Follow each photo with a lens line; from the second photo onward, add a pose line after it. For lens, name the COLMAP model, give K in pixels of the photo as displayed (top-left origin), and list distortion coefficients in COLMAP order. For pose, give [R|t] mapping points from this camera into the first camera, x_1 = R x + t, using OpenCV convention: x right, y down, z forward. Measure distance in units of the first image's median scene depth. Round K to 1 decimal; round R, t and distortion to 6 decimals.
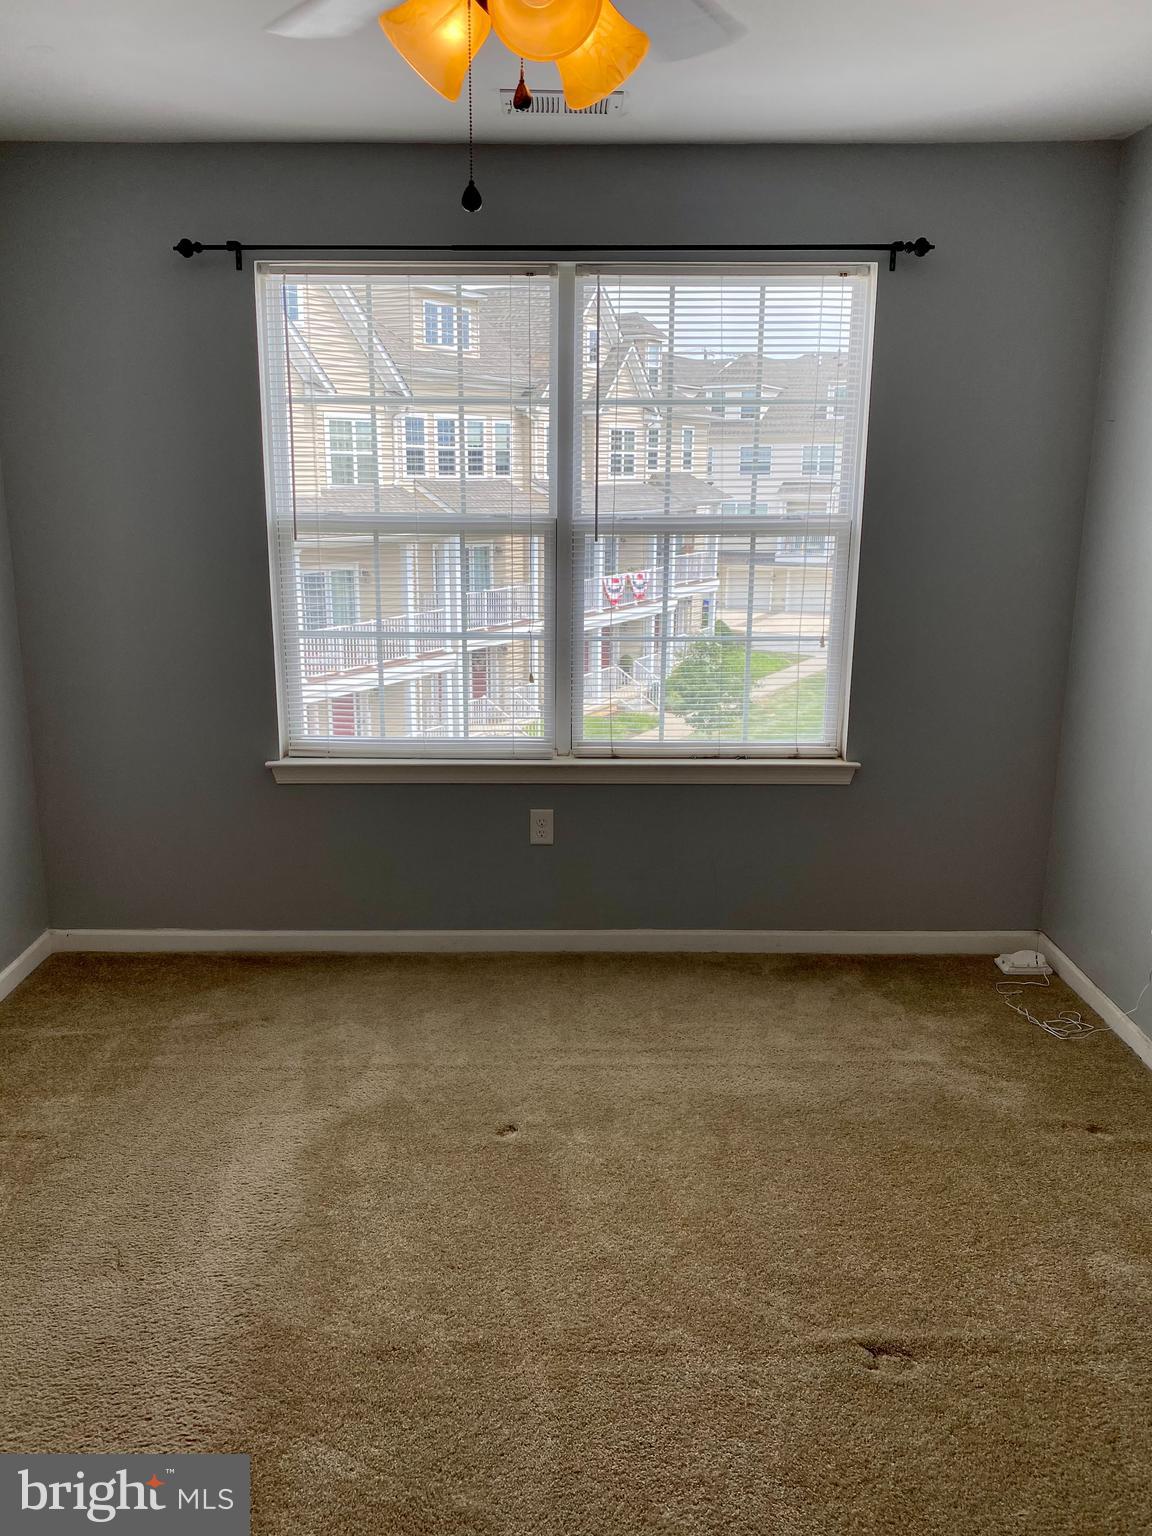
lens RADIAL K [[1190.1, 0, 565.4], [0, 1190.1, 740.2], [0, 0, 1]] dist [0.077987, -0.133015]
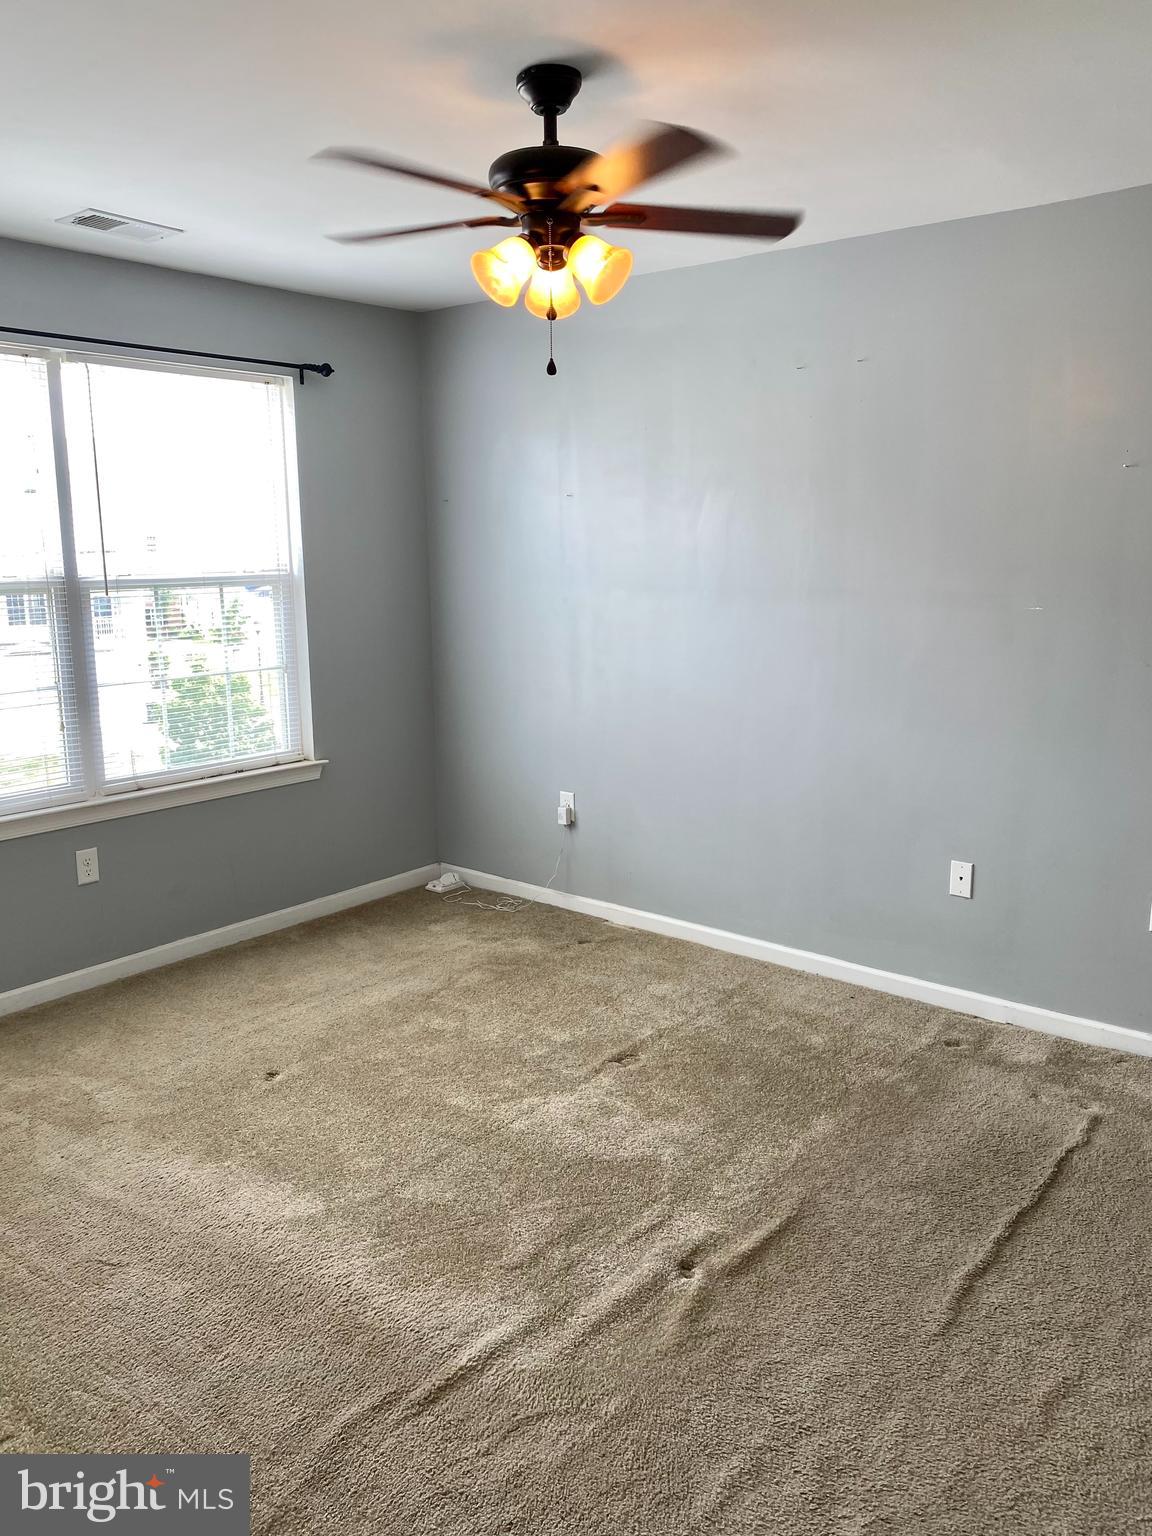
lens RADIAL K [[1186.1, 0, 568.7], [0, 1186.1, 748.7], [0, 0, 1]] dist [0.015953, -0.003068]
pose [[0.640994, -0.142467, 0.754208, -0.572883], [0.191781, 0.981183, 0.022349, 0.031183], [-0.743200, 0.130317, 0.656255, -0.027163]]
